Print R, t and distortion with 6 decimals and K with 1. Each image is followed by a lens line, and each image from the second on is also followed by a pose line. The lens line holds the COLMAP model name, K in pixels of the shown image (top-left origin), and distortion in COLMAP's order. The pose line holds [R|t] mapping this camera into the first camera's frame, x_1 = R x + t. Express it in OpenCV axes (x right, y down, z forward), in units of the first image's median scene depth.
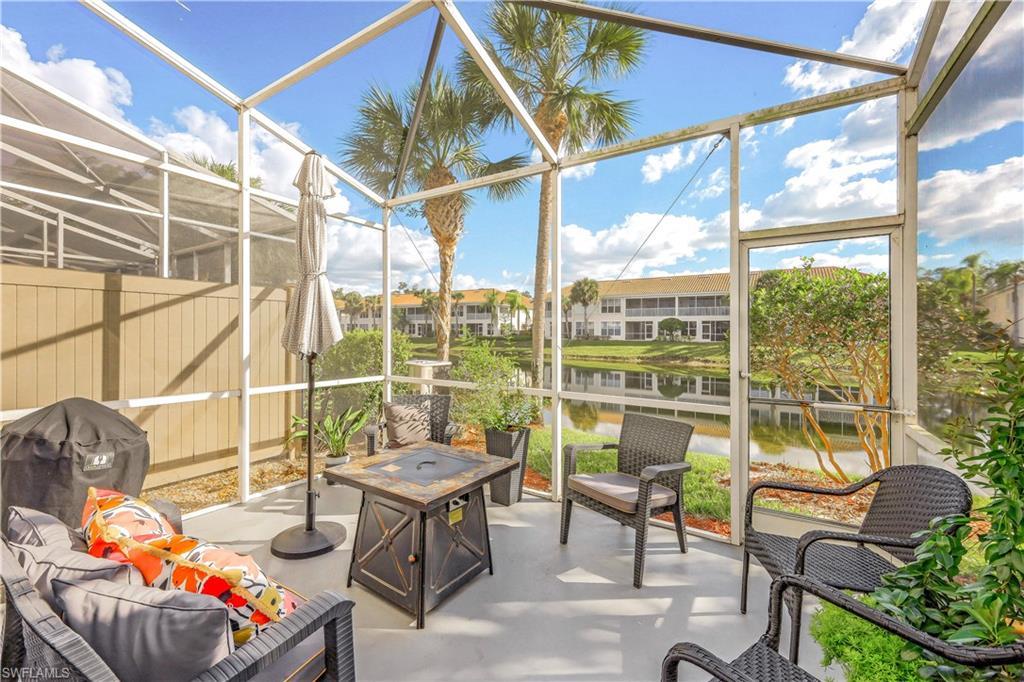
lens RADIAL K [[415.0, 0, 510.9], [0, 415.0, 332.3], [0, 0, 1]] dist [0.001484, 0.000634]
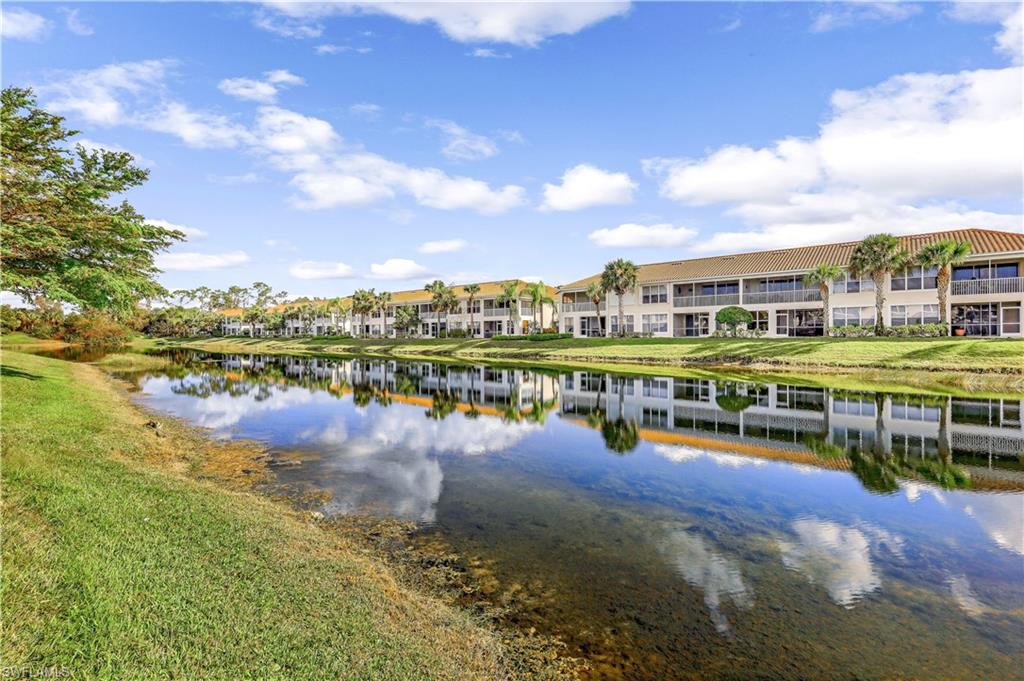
lens RADIAL K [[448.7, 0, 512.2], [0, 448.7, 337.4], [0, 0, 1]] dist [-0.003903, -0.000308]
pose [[0.990035, -0.012641, -0.140254, 0.095818], [0.012838, 0.999917, 0.000498, 0.014654], [0.140236, -0.002294, 0.990115, 0.125768]]
